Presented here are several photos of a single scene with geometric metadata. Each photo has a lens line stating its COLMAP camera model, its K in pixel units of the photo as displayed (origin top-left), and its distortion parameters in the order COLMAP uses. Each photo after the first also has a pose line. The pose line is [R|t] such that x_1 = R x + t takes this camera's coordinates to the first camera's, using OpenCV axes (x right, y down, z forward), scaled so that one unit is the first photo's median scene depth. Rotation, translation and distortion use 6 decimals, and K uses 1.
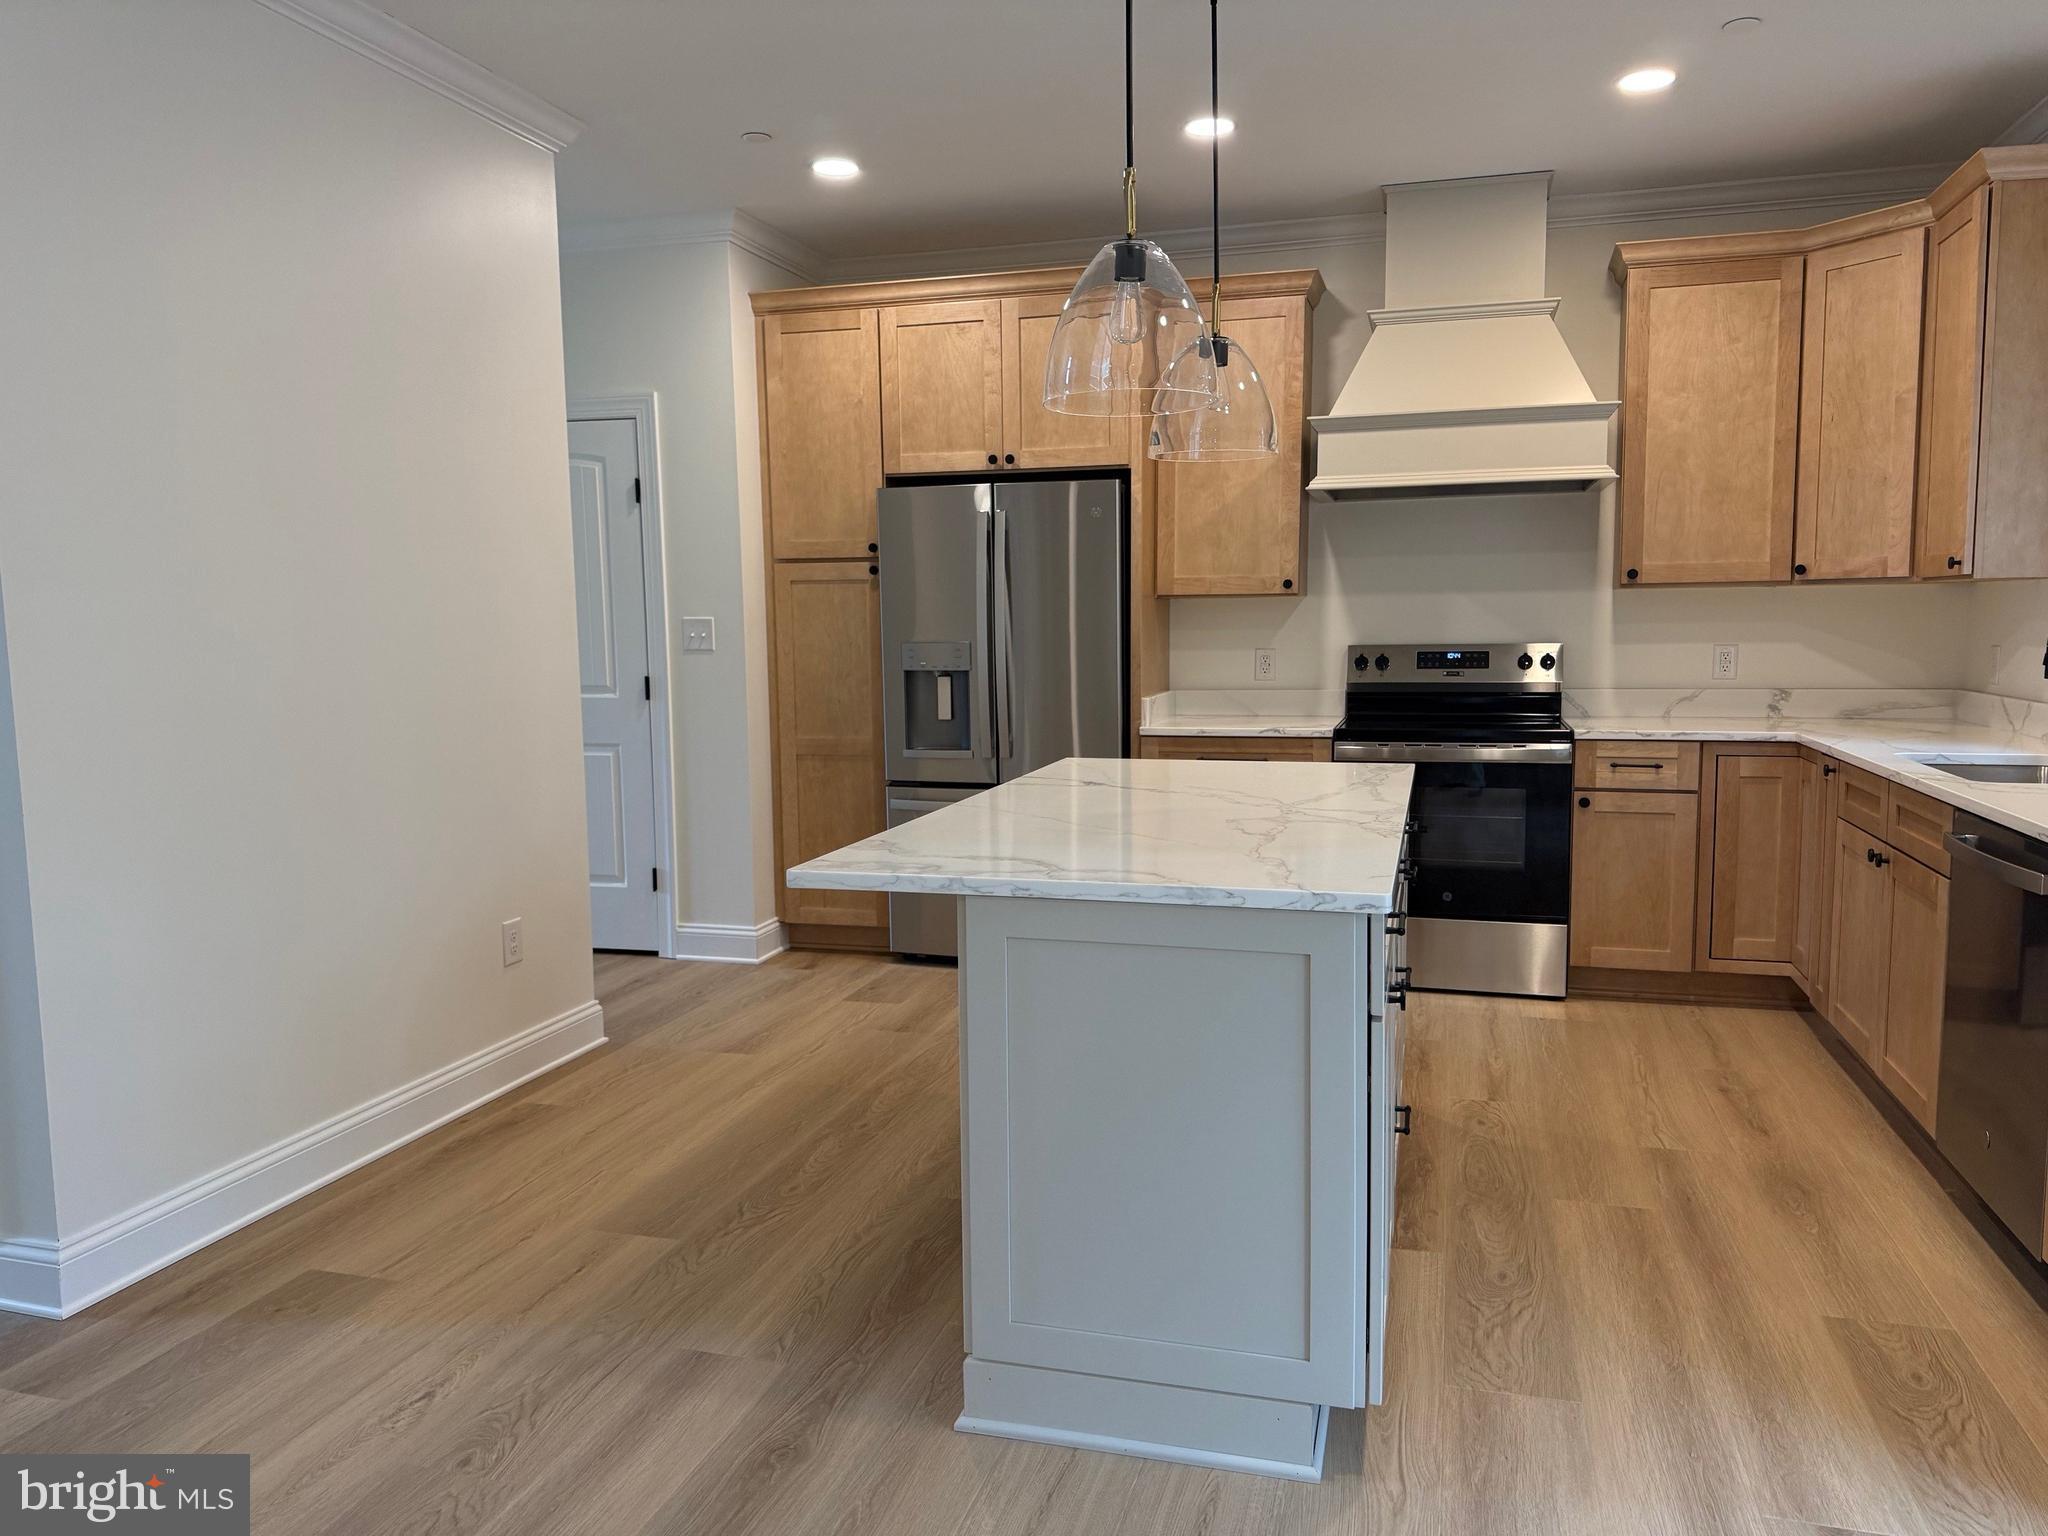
lens RADIAL K [[1435.7, 0, 1024.0], [0, 1435.7, 768.0], [0, 0, 1]] dist [0.055145, -0.079281]
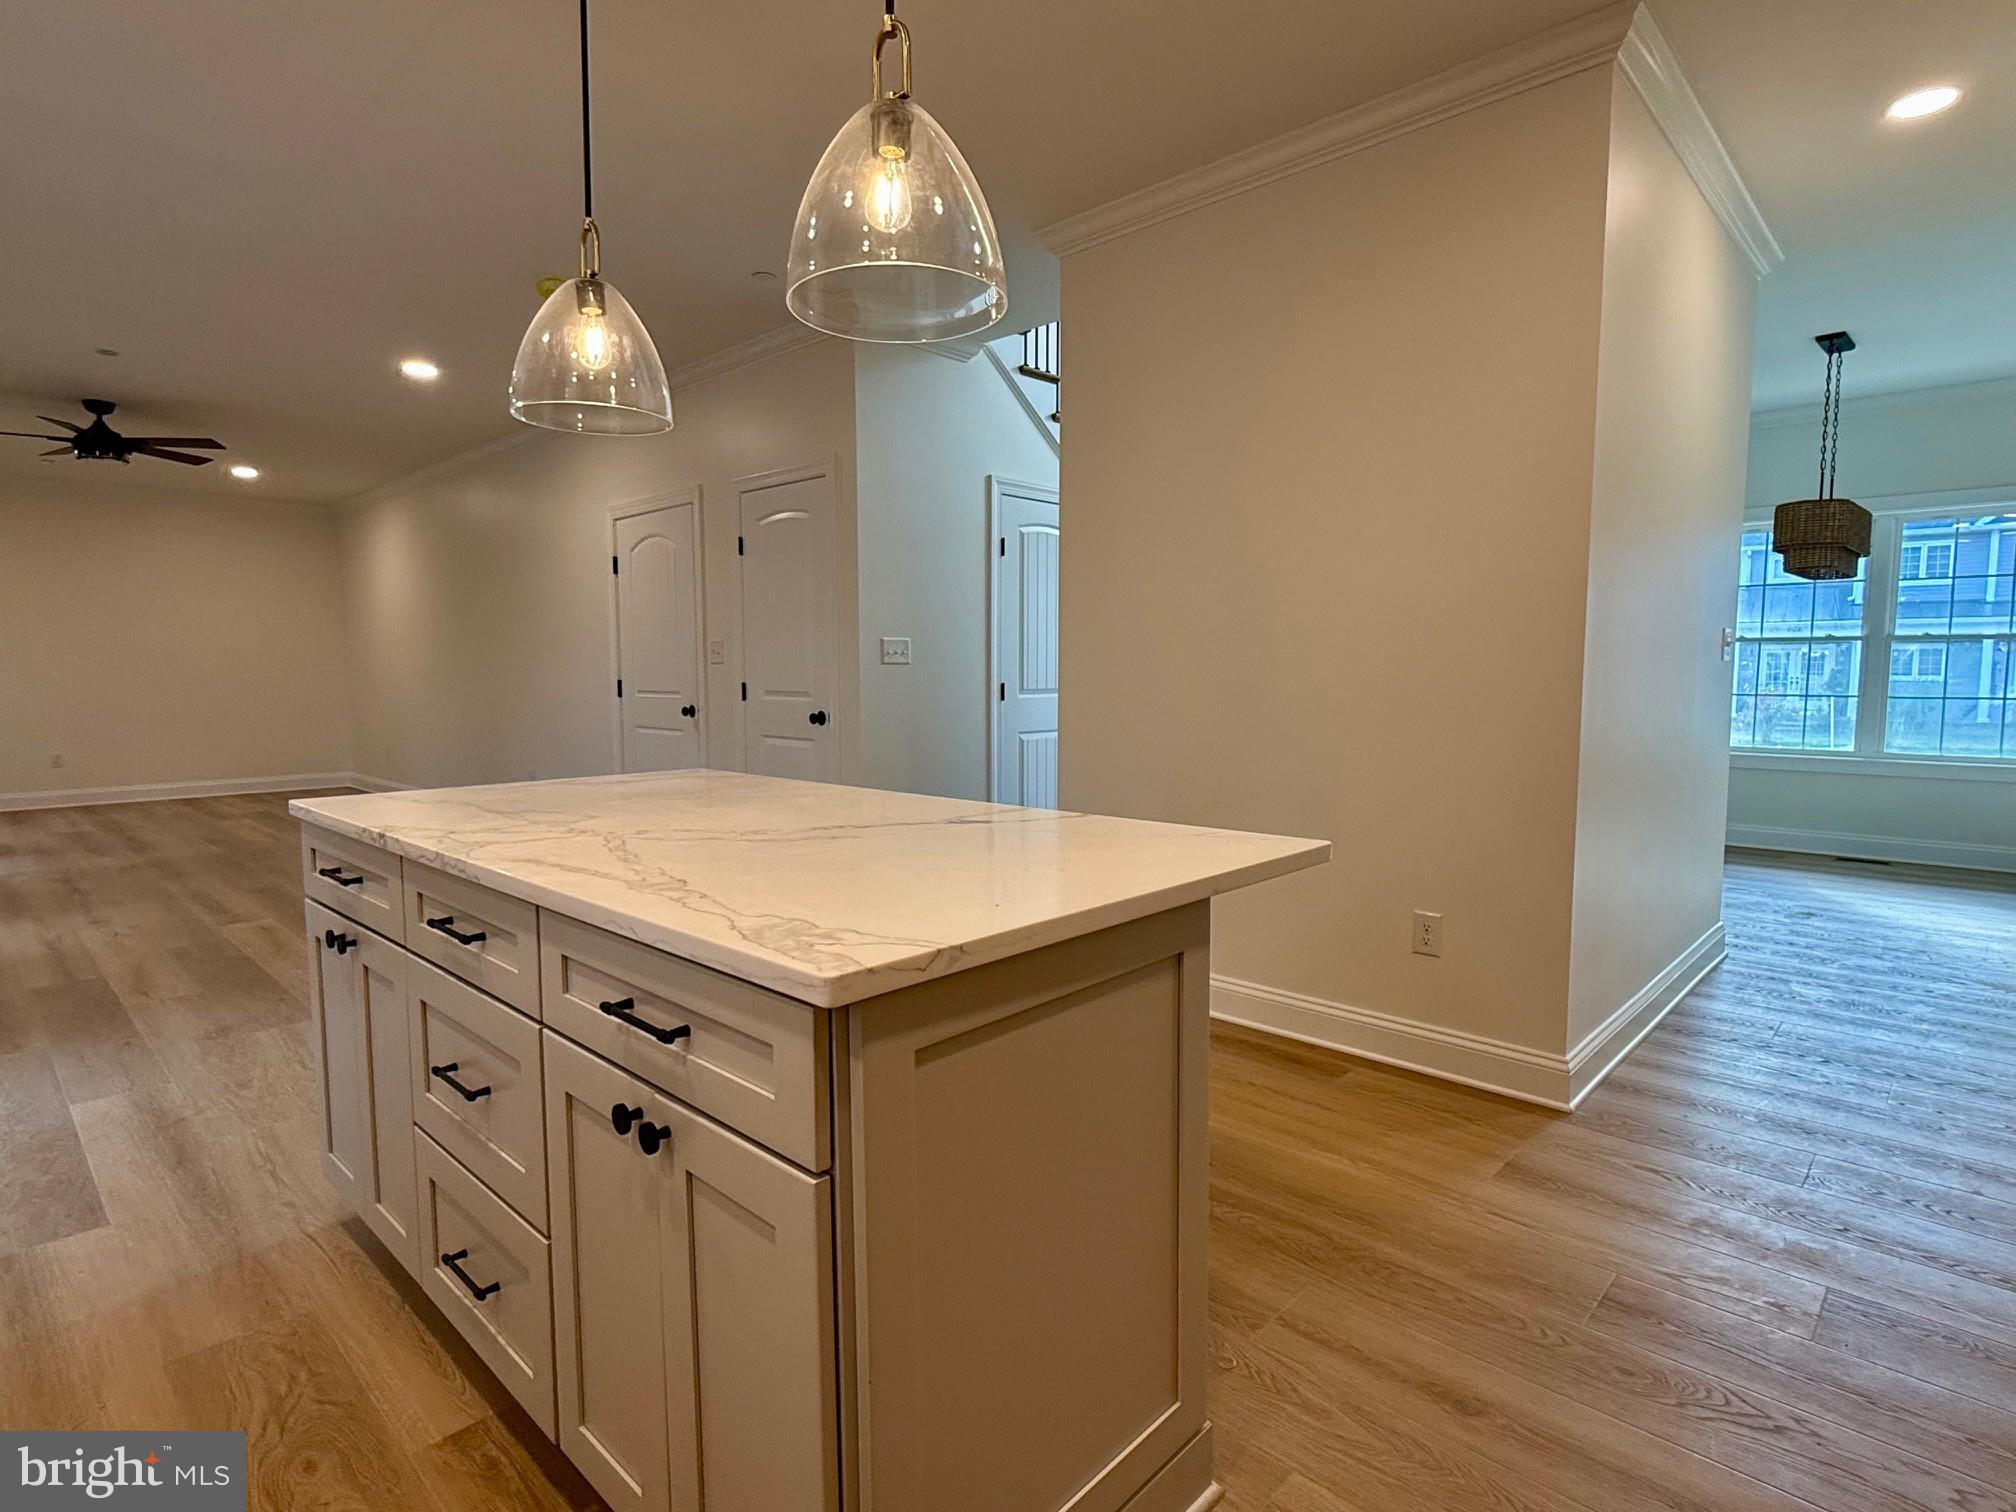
lens RADIAL K [[1049.1, 0, 1008.0], [0, 1049.1, 756.0], [0, 0, 1]] dist [0.000080, 0.000002]
pose [[-0.454762, 0.089113, -0.886143, 0.365742], [-0.084287, 0.986209, 0.142432, -0.071985], [0.886615, 0.139463, -0.440980, 0.897622]]
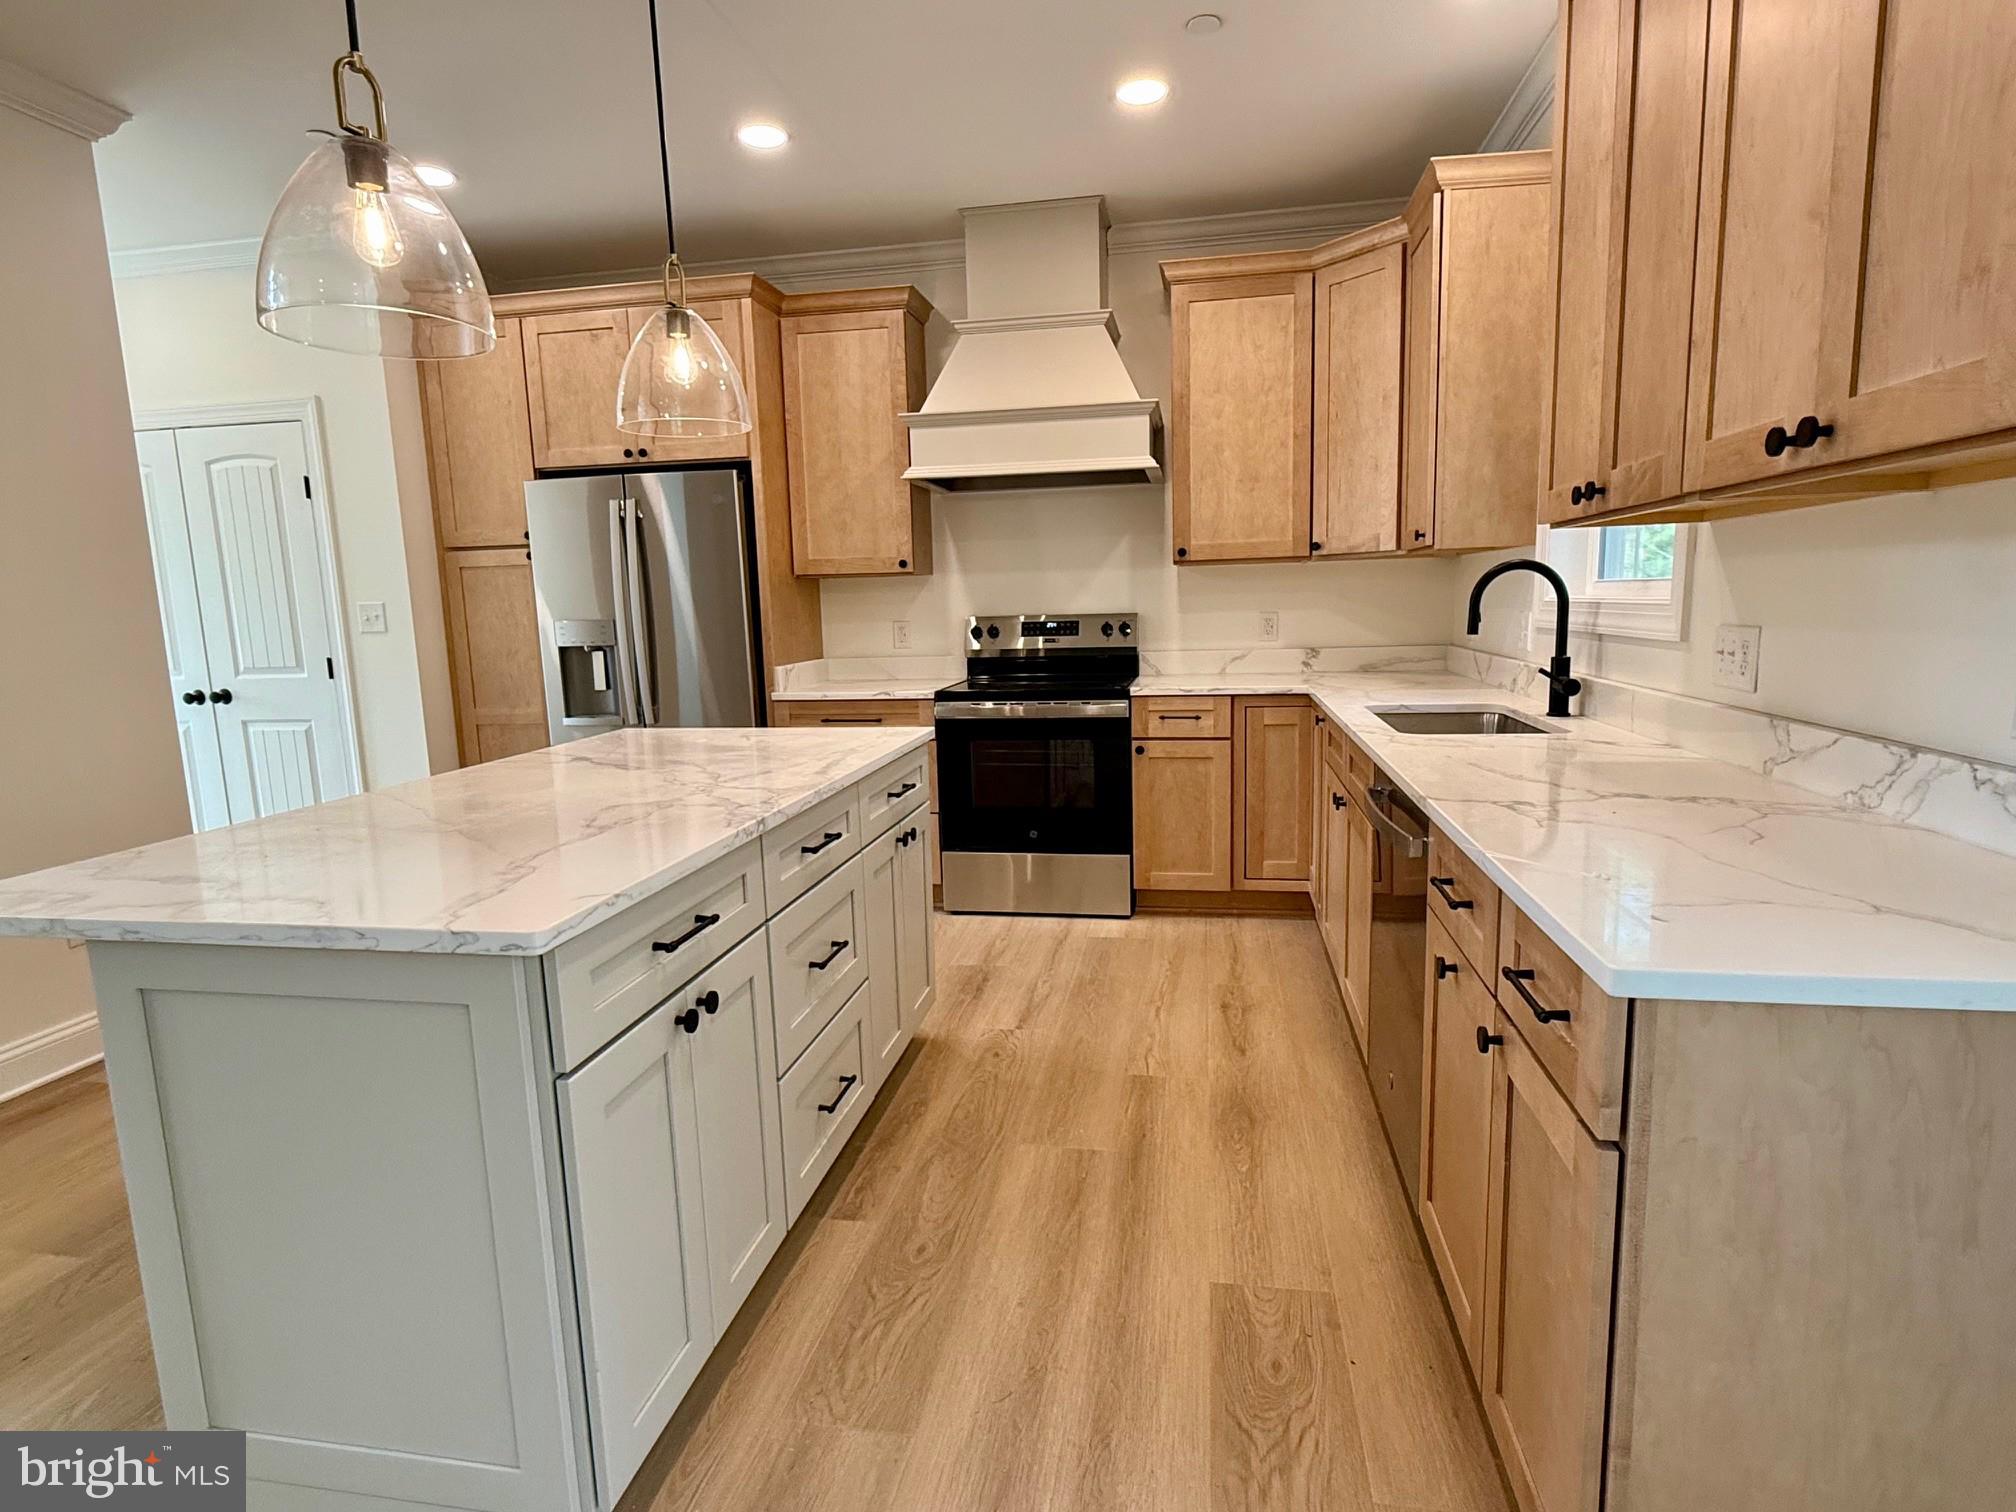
lens RADIAL K [[1049.1, 0, 1008.0], [0, 1049.1, 756.0], [0, 0, 1]] dist [0.000080, 0.000002]
pose [[0.994283, -0.031478, 0.102027, 0.194363], [0.027022, 0.998632, 0.044772, -0.011797], [-0.103297, -0.041759, 0.993774, 0.171895]]
